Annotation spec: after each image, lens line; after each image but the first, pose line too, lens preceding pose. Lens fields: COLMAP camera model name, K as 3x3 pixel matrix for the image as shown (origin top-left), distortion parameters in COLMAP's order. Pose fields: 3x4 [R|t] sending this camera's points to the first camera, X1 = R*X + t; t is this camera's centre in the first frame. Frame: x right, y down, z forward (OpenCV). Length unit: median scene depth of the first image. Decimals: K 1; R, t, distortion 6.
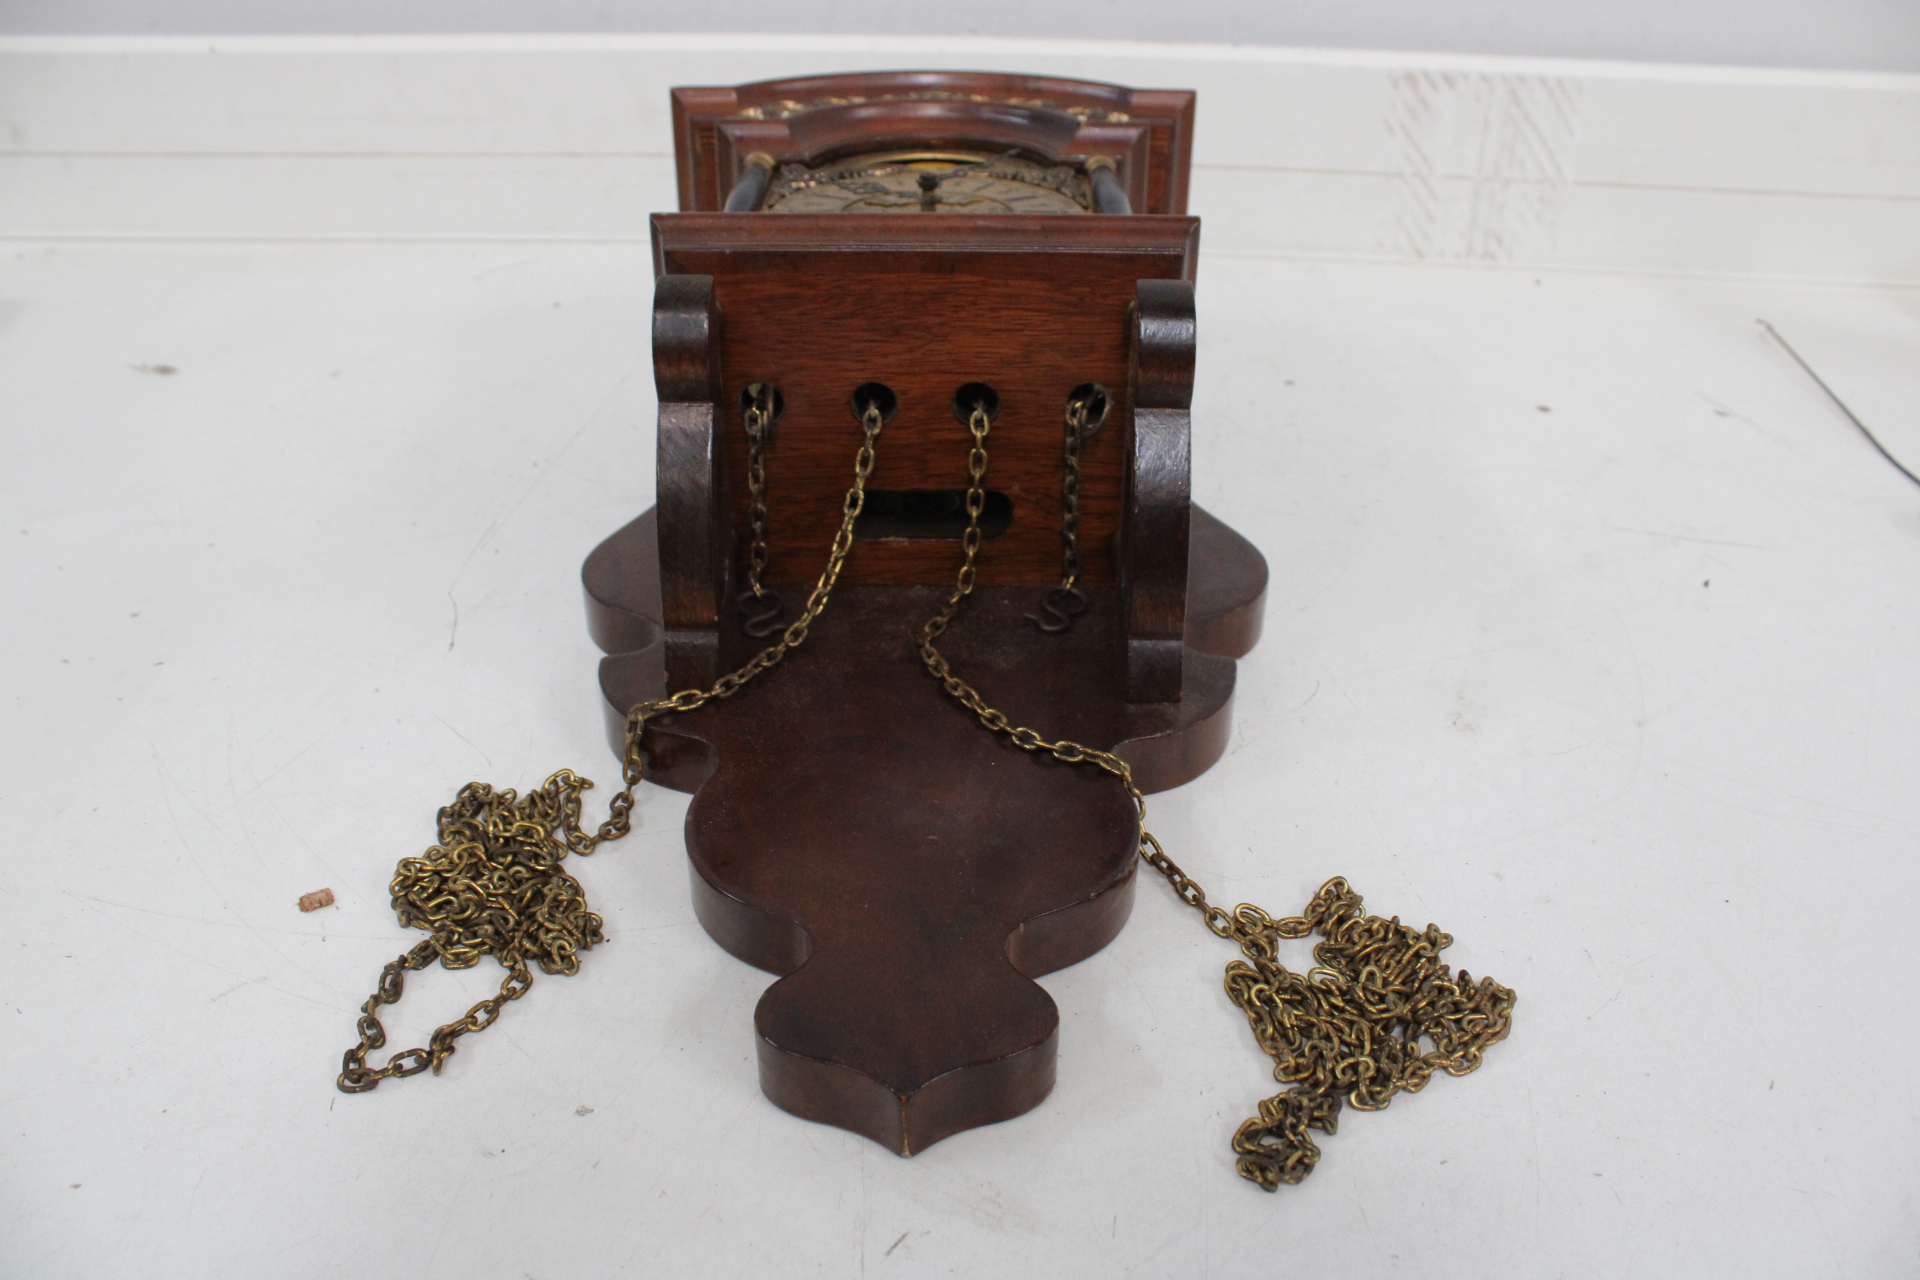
lens RADIAL K [[1547.9, 0, 962.7], [0, 1547.9, 640.1], [0, 0, 1]] dist [-0.164321, 0.128785]
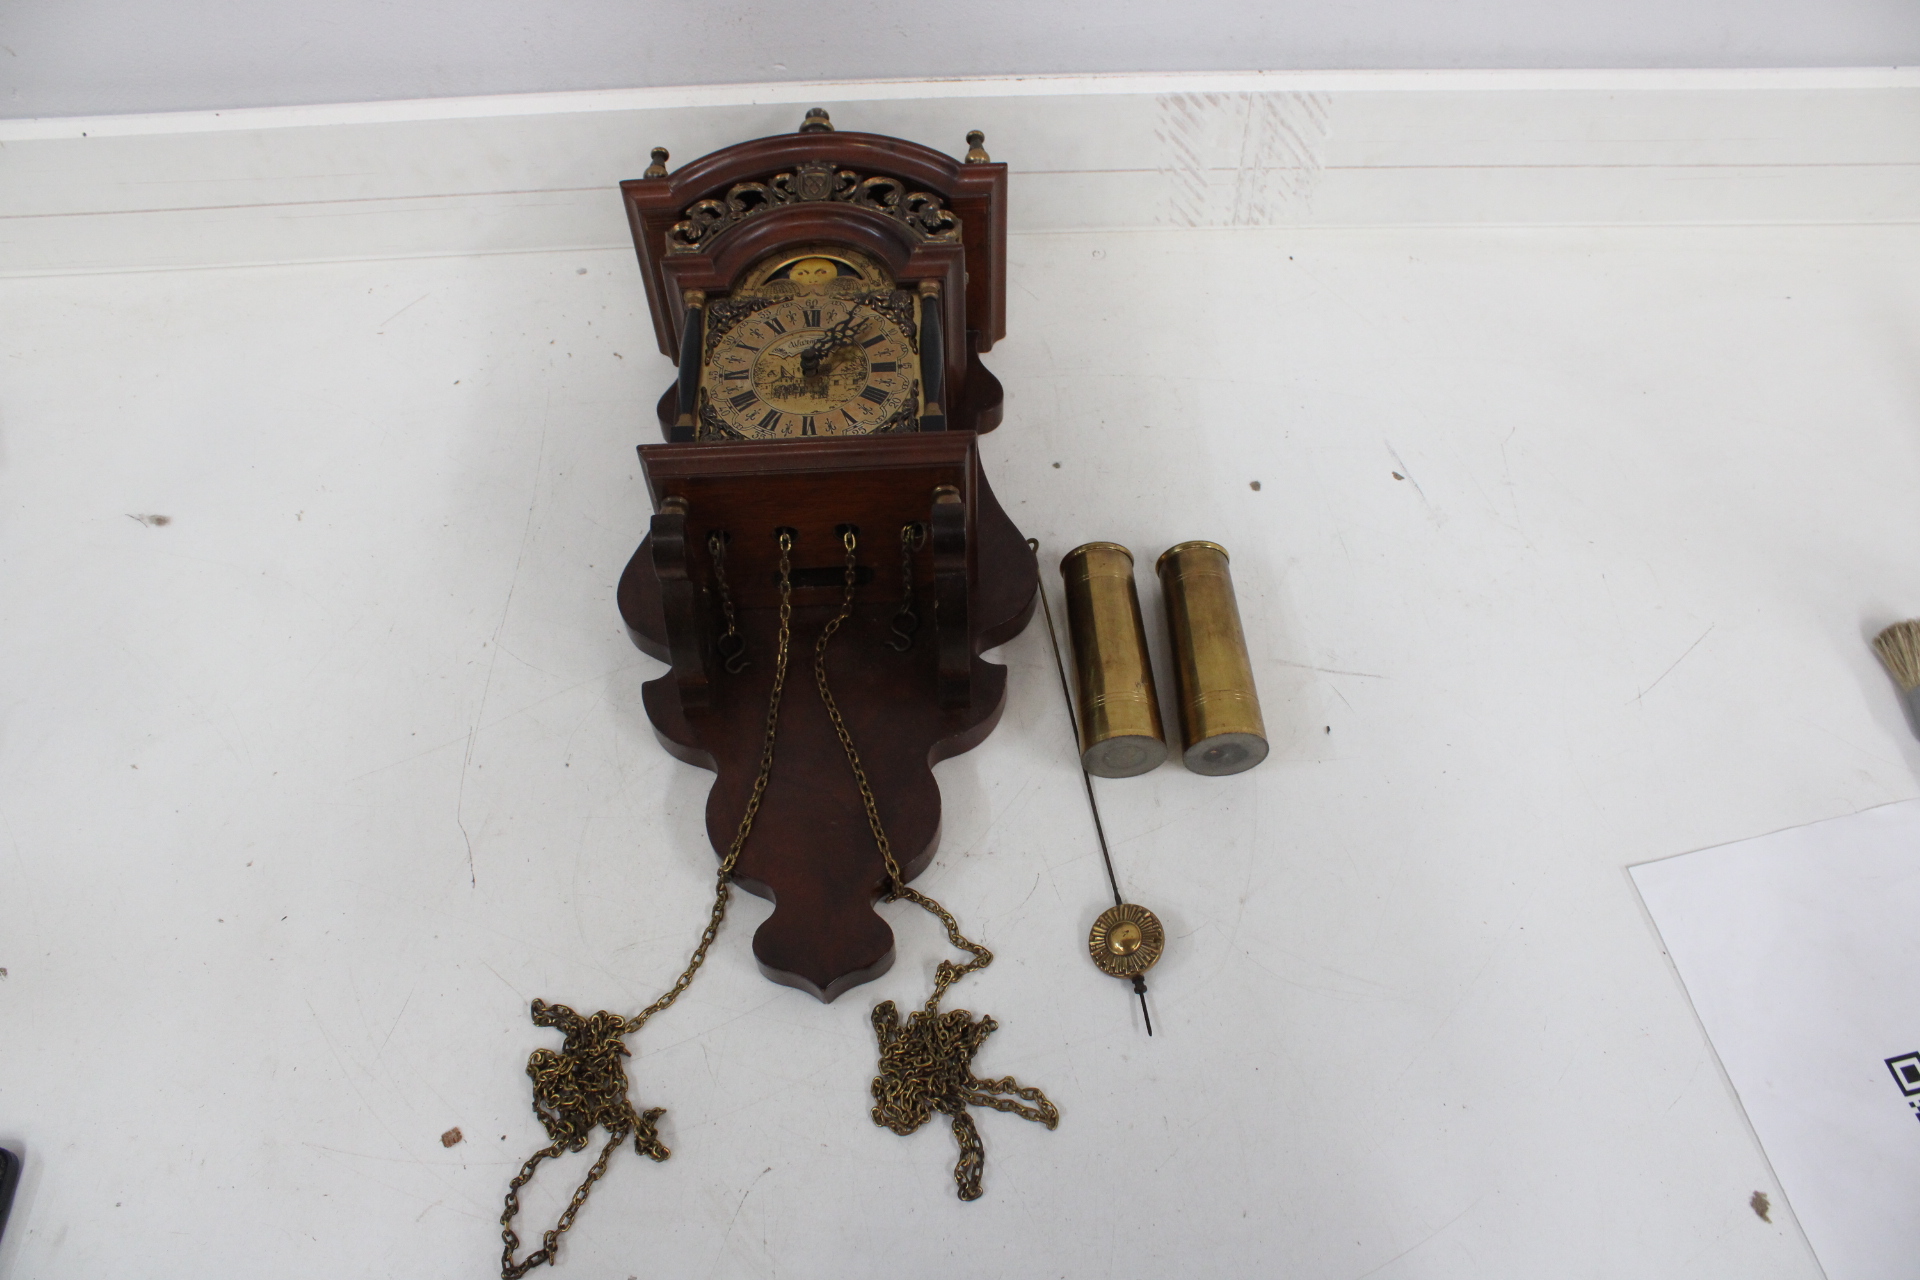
lens RADIAL K [[1547.9, 0, 967.0], [0, 1547.9, 635.9], [0, 0, 1]] dist [-0.164321, 0.128785]
pose [[0.996468, -0.079642, 0.026634, 0.080943], [0.060332, 0.899547, 0.432637, -0.510649], [-0.058415, -0.429502, 0.901175, -0.173768]]
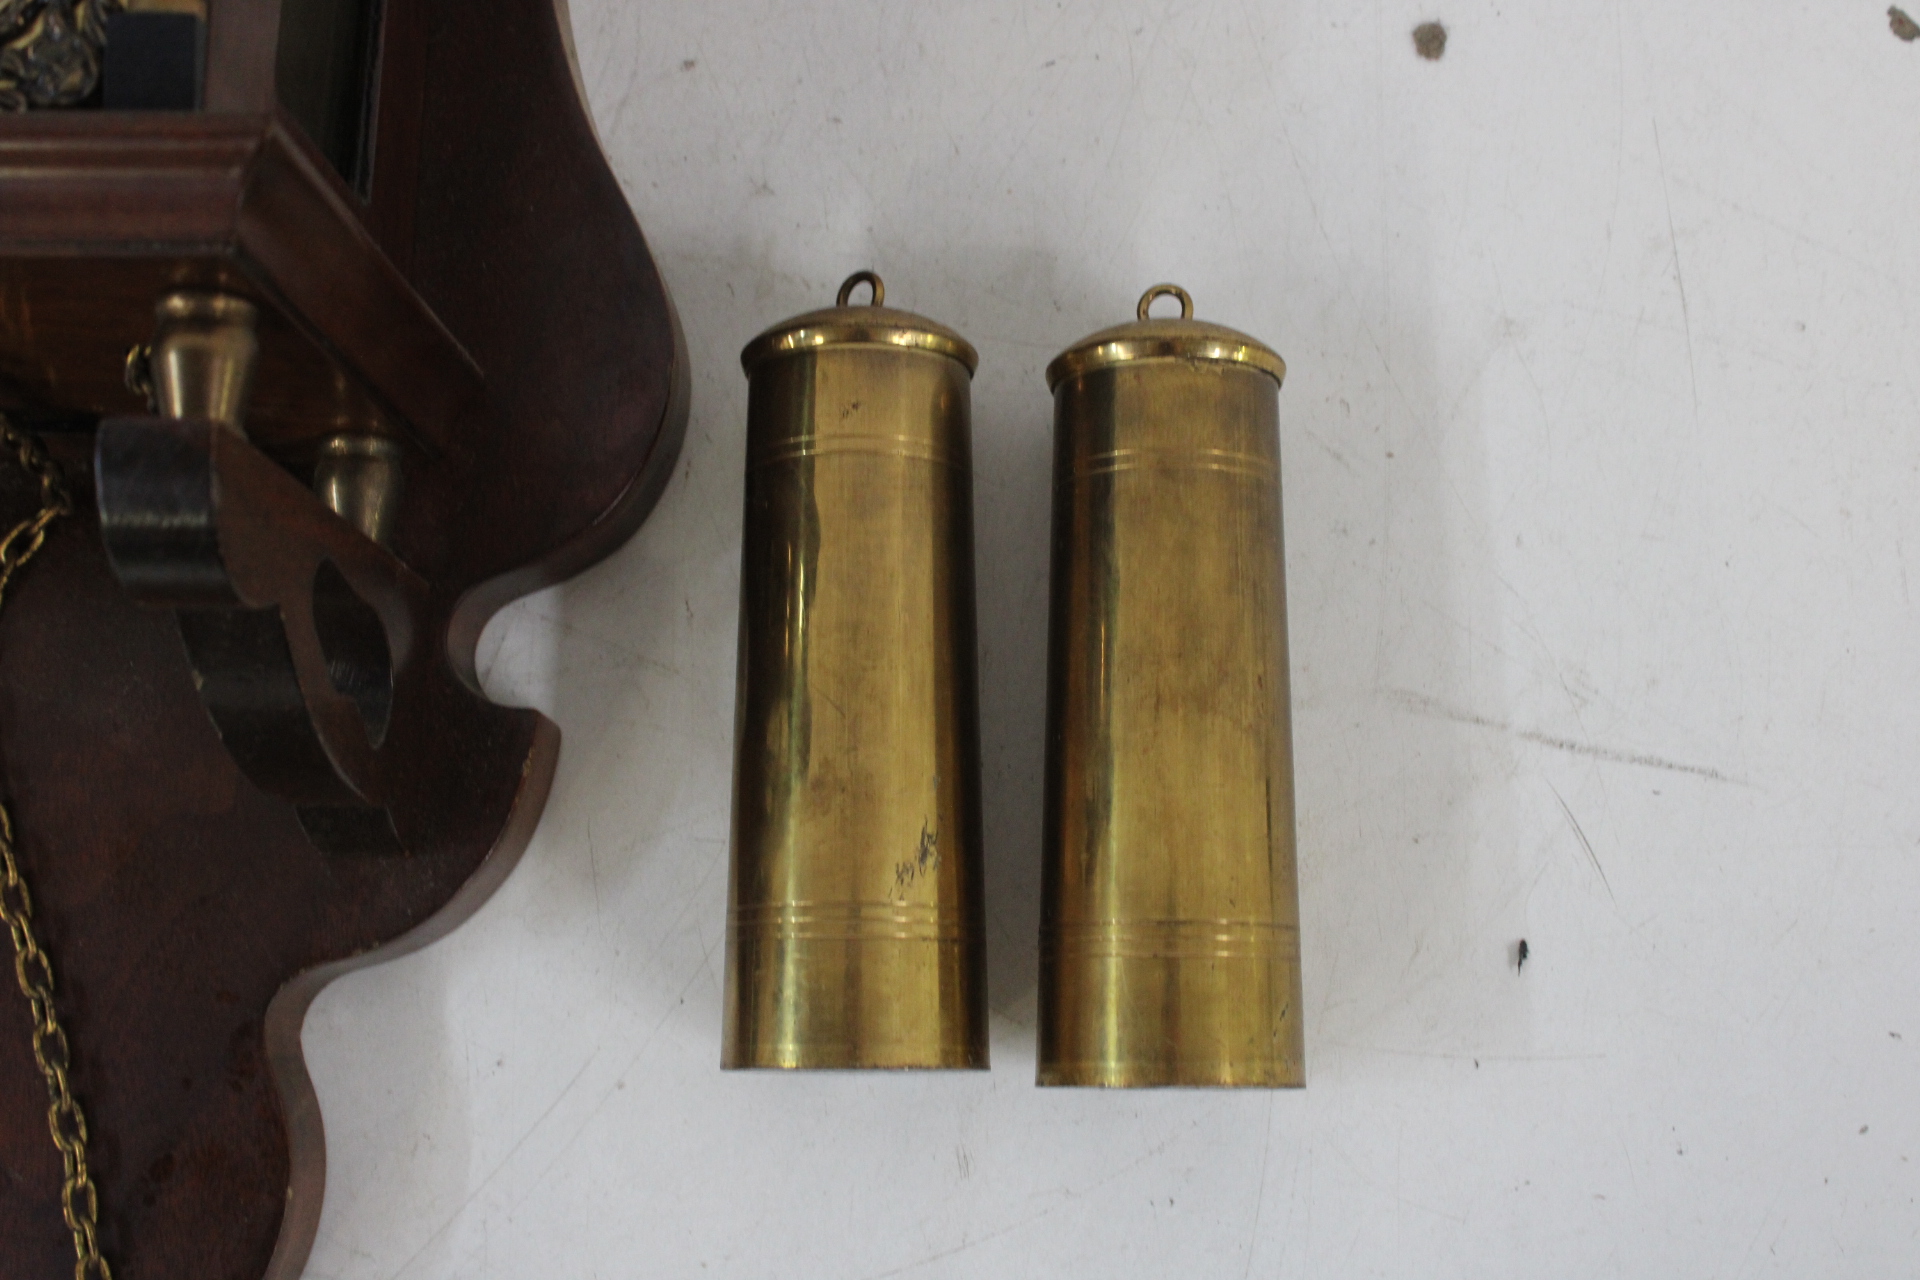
lens RADIAL K [[2705.7, 0, 927.2], [0, 2705.7, 691.9], [0, 0, 1]] dist [-0.058063, 0.000000]
pose [[0.997758, -0.024354, -0.062333, 0.243287], [0.063058, 0.654034, 0.753832, -0.483933], [0.022409, -0.756073, 0.654104, 0.336260]]
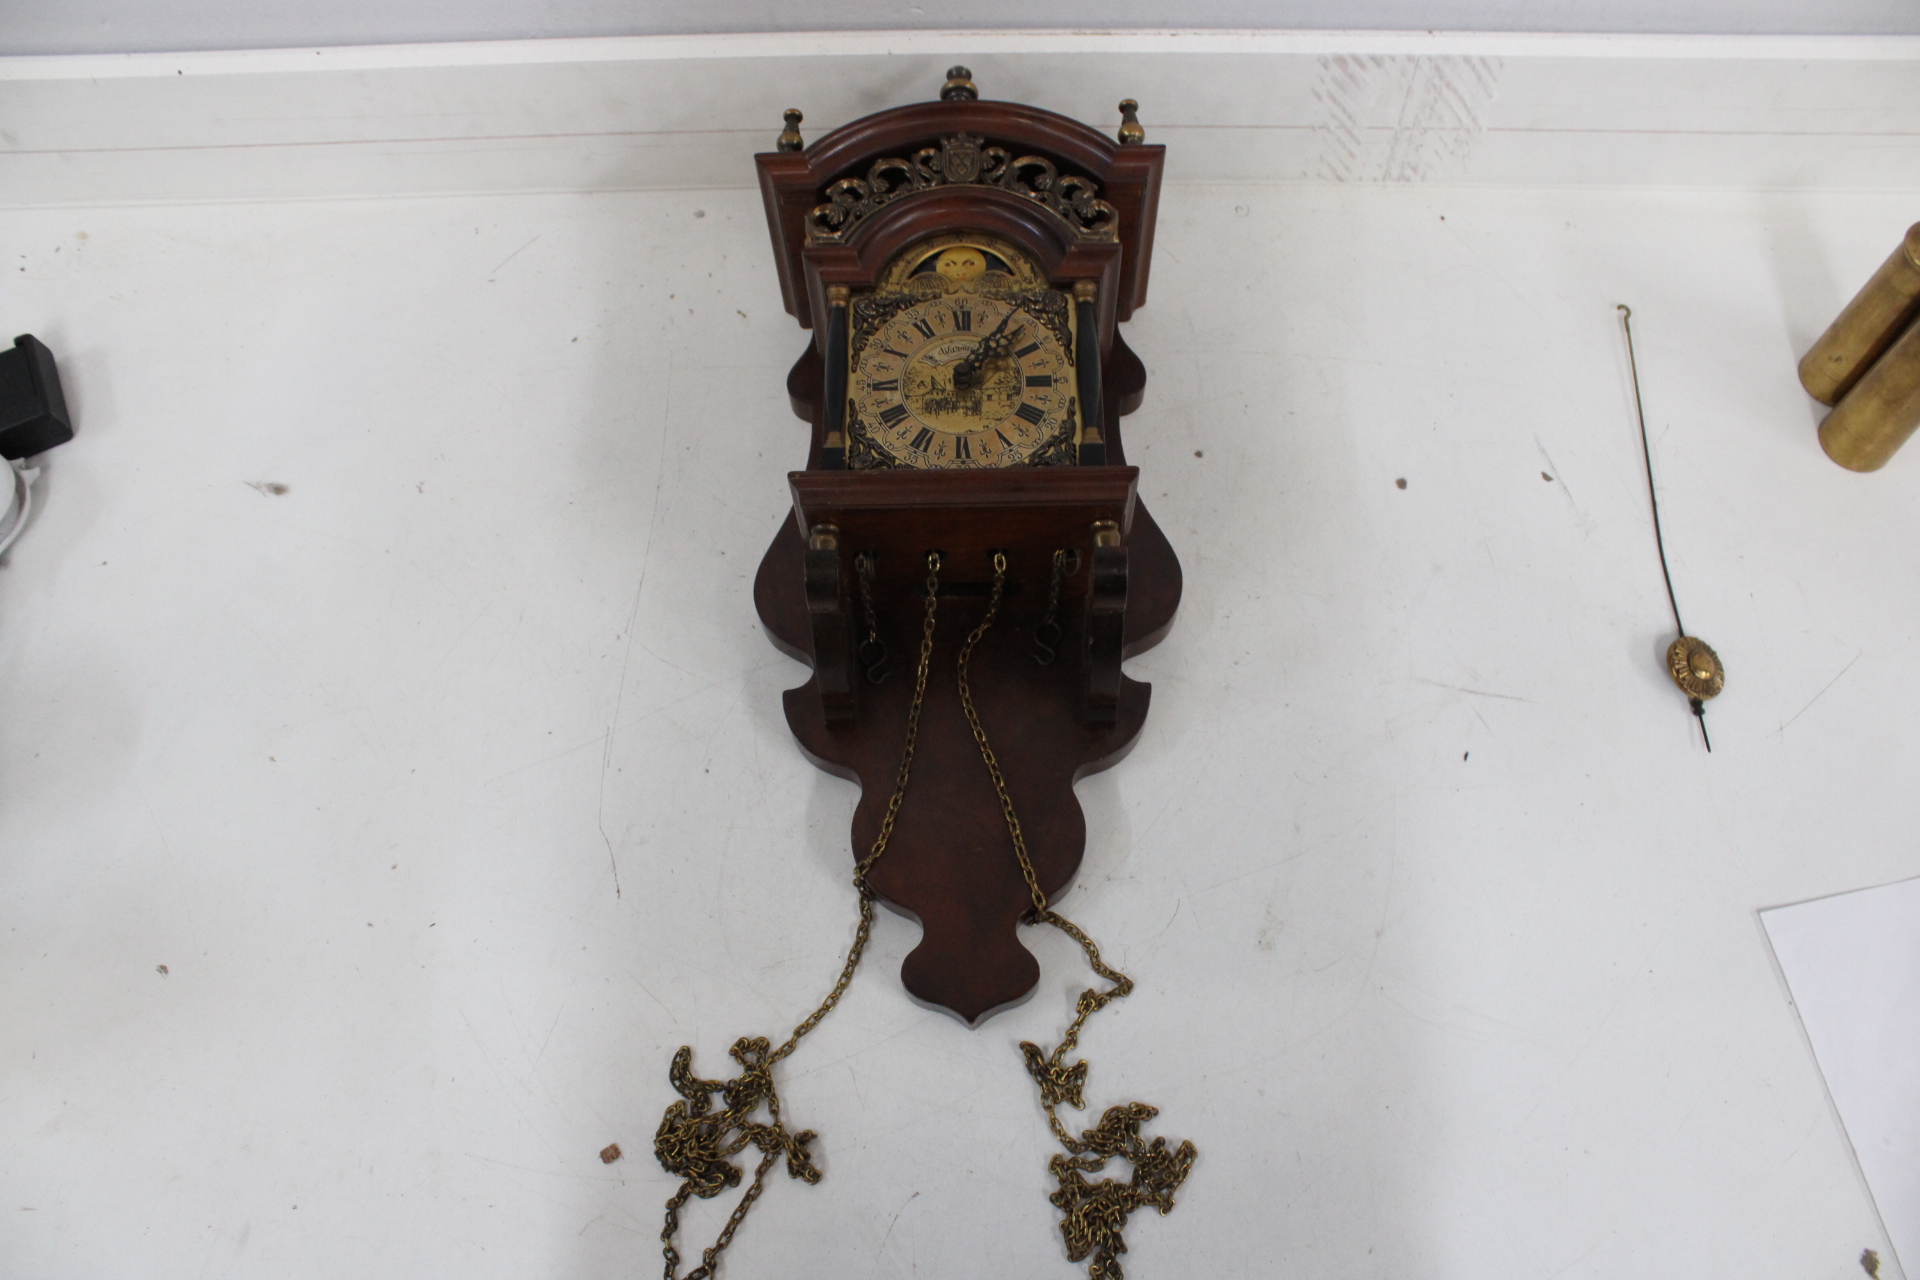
lens RADIAL K [[1547.9, 0, 962.3], [0, 1547.9, 636.4], [0, 0, 1]] dist [-0.164321, 0.128785]
pose [[0.998454, -0.054948, -0.008439, 0.022634], [0.050203, 0.826007, 0.561419, -0.641857], [-0.023878, -0.560975, 0.827488, -0.084514]]
